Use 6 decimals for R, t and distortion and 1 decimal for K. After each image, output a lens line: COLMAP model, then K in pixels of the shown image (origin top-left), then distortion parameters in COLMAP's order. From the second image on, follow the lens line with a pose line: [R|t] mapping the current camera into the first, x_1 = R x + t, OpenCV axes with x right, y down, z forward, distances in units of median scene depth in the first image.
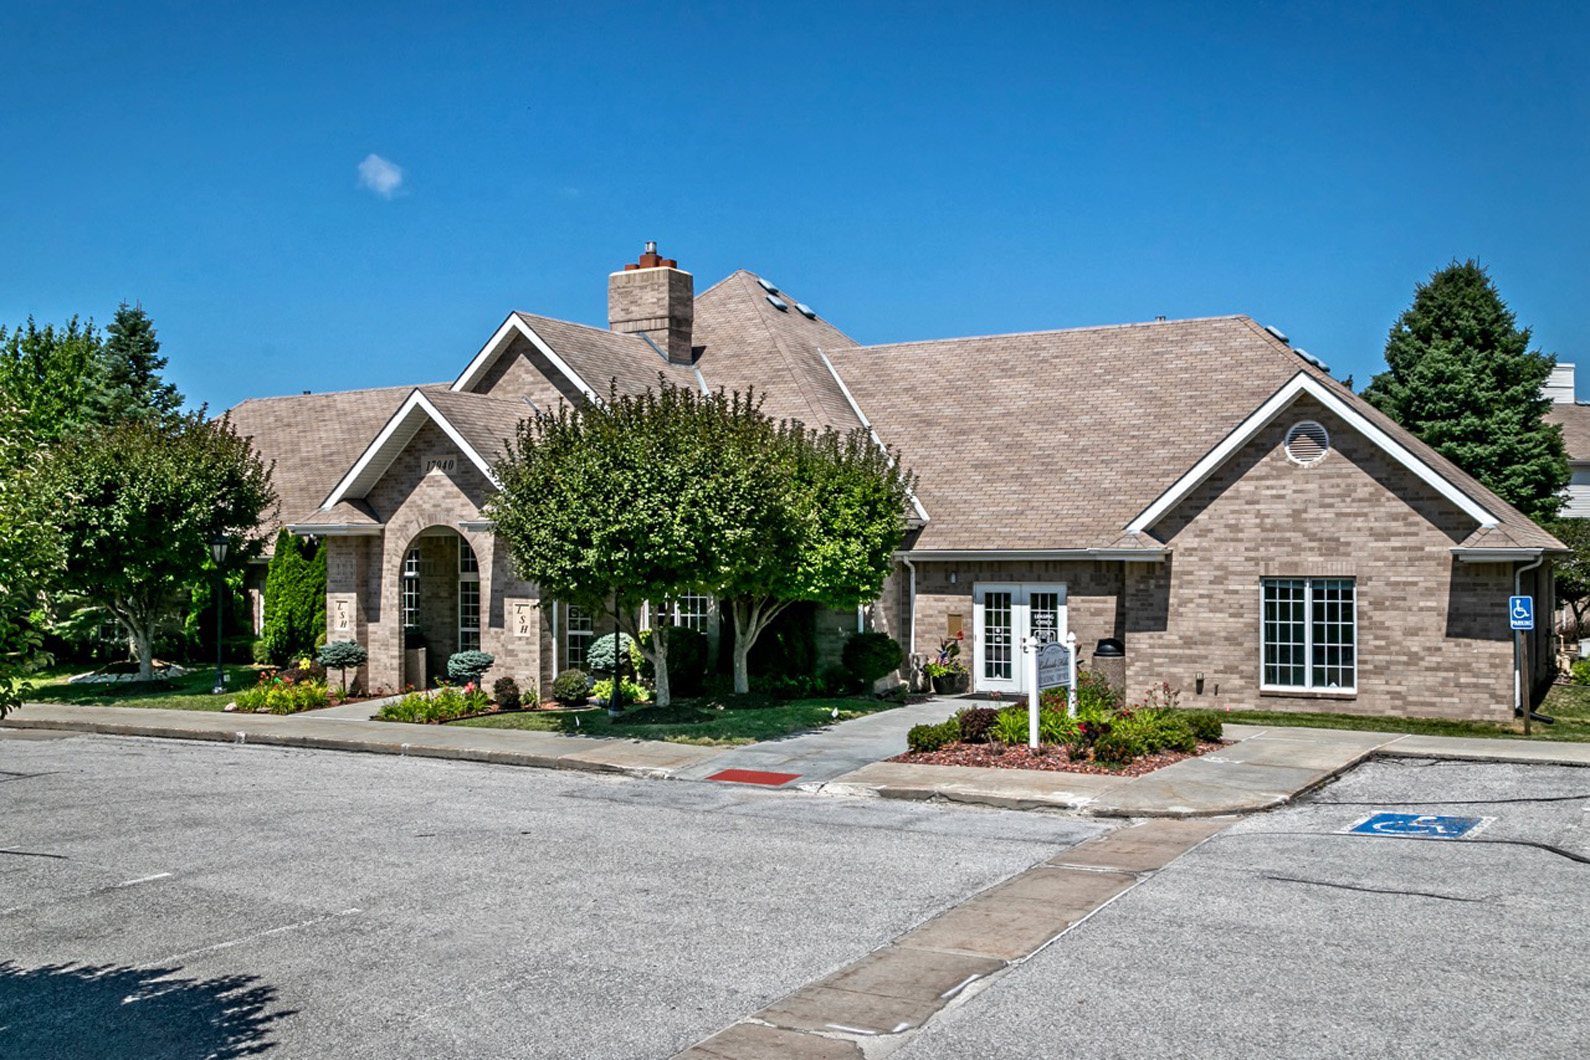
lens RADIAL K [[1498.1, 0, 795.0], [0, 1498.1, 530.0], [0, 0, 1]] dist [-0.006705, -0.004602]
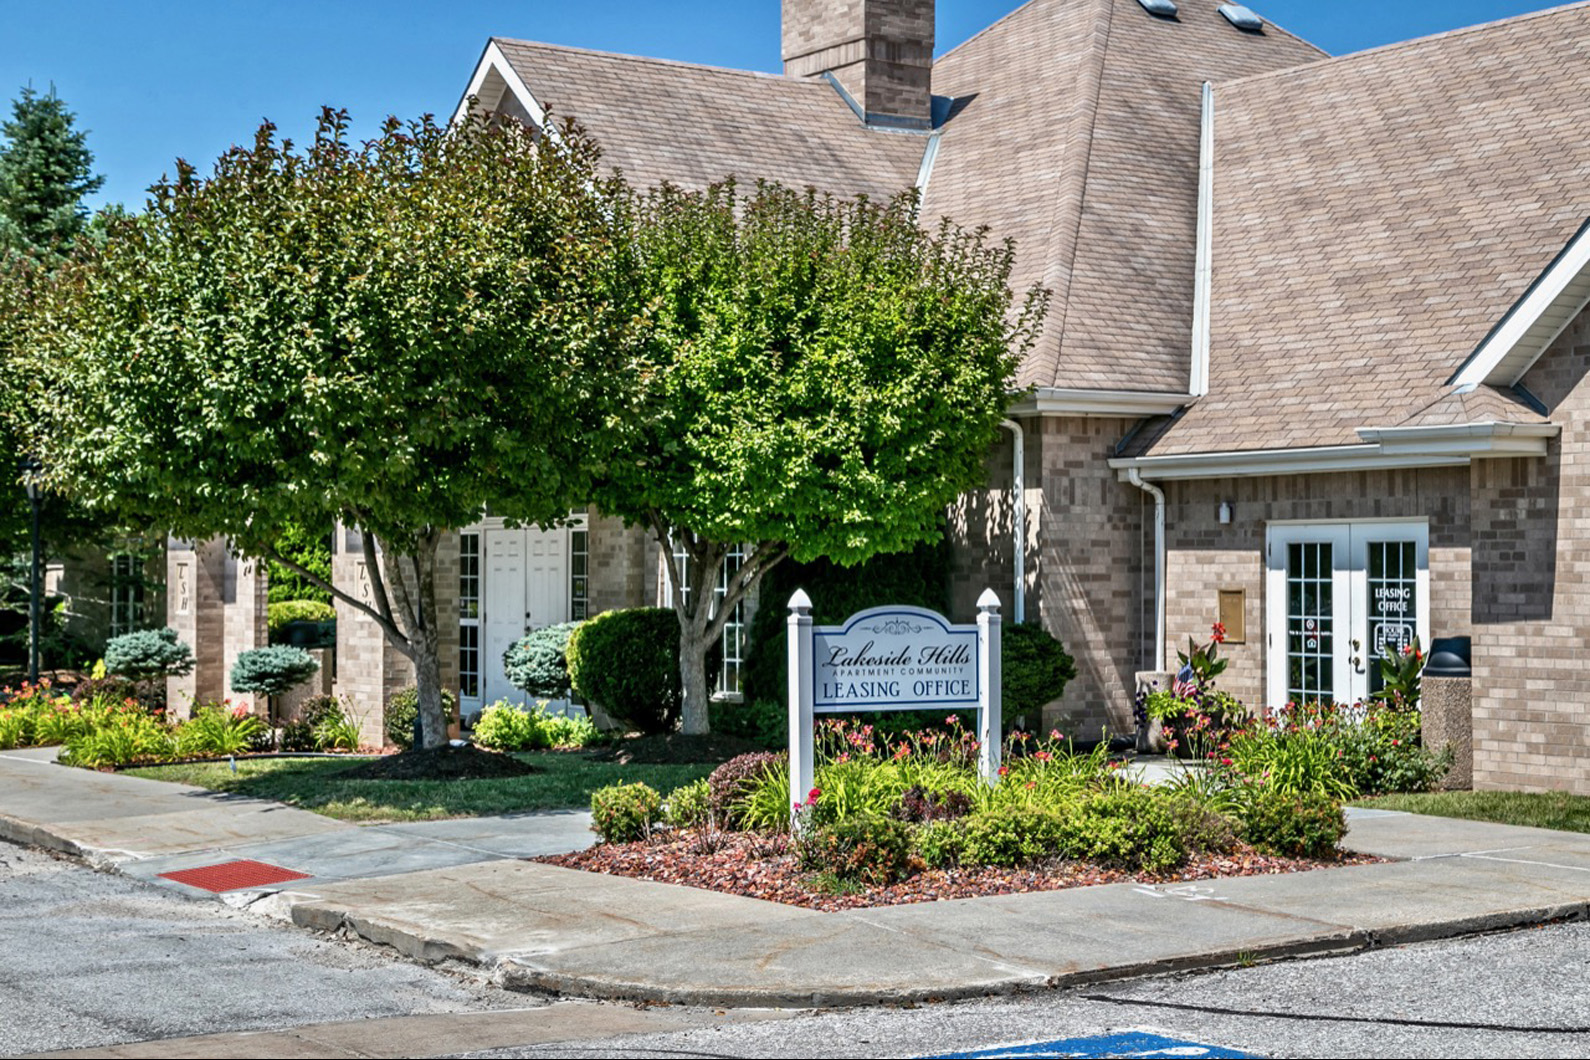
lens RADIAL K [[2515.4, 0, 795.0], [0, 2515.4, 530.0], [0, 0, 1]] dist [0.048964, 0.085208]
pose [[0.911746, -0.005799, -0.410714, 0.346653], [0.006624, 0.999978, 0.000586, 0.040416], [0.410702, -0.003255, 0.911764, 0.247635]]
